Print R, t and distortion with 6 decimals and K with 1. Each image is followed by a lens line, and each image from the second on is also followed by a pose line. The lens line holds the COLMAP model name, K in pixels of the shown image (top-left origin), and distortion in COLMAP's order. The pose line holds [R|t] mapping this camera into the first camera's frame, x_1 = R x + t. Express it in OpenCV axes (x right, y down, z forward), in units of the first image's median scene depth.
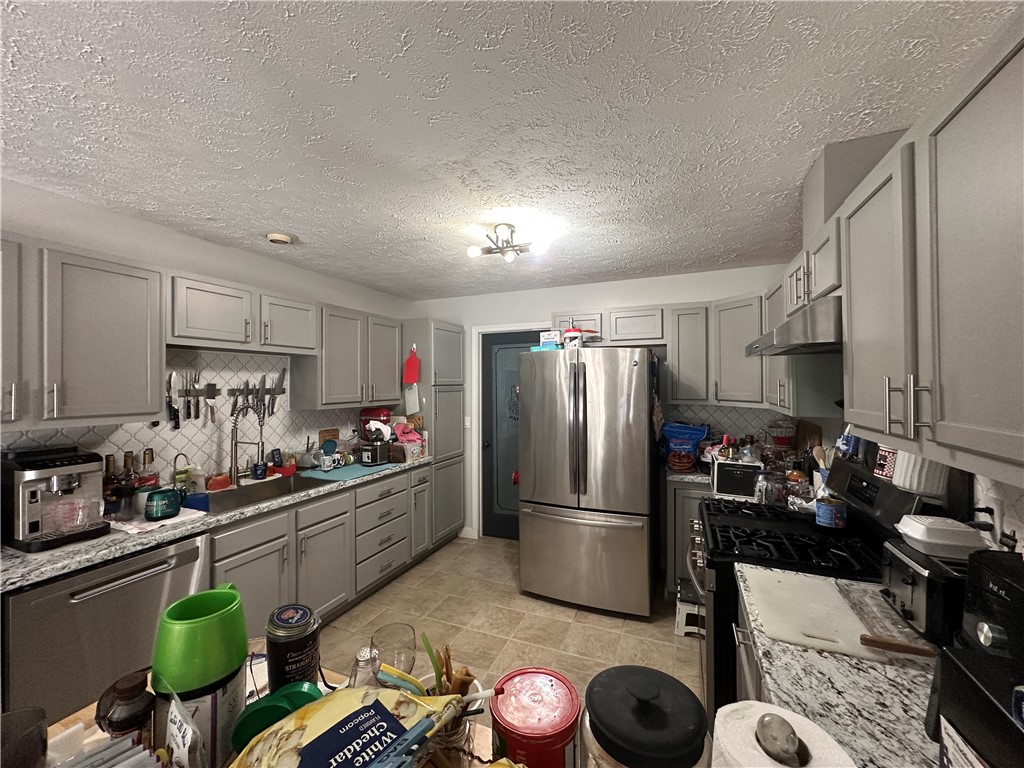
lens RADIAL K [[408.7, 0, 512.0], [0, 408.7, 384.0], [0, 0, 1]] dist [-0.003288, 0.000096]
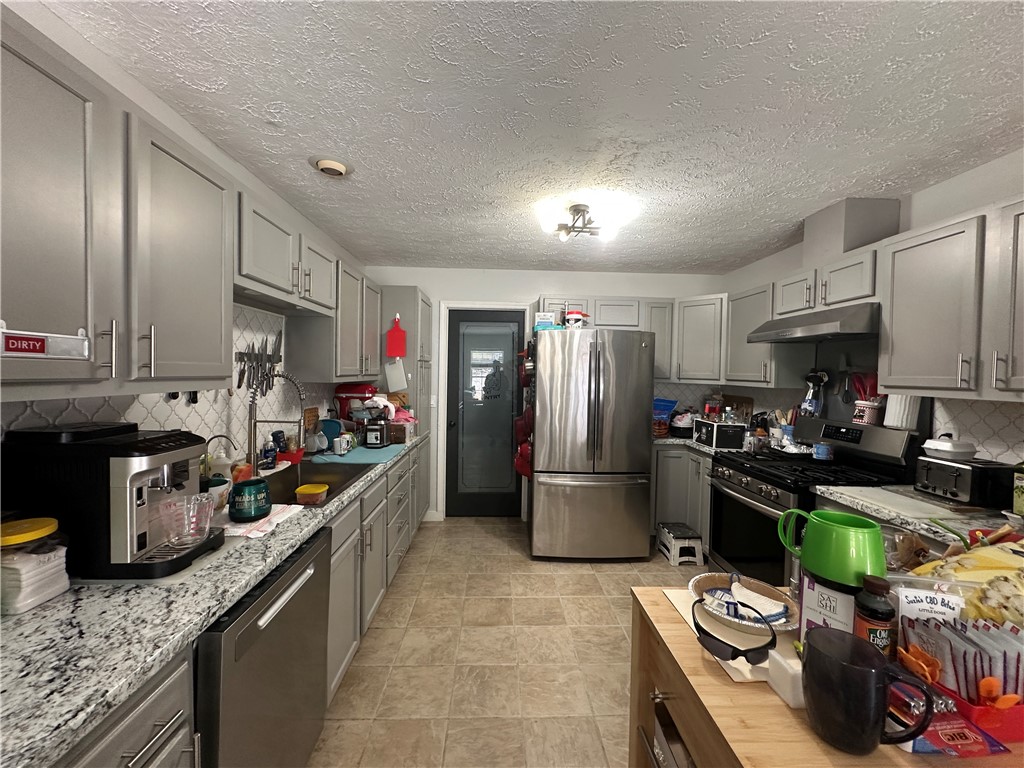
lens RADIAL K [[408.7, 0, 512.0], [0, 408.7, 384.0], [0, 0, 1]] dist [-0.003288, 0.000096]
pose [[0.907044, 0.009288, 0.420933, -0.536861], [-0.022348, 0.999409, 0.026106, 0.039010], [-0.420441, -0.033086, 0.906716, 0.093983]]
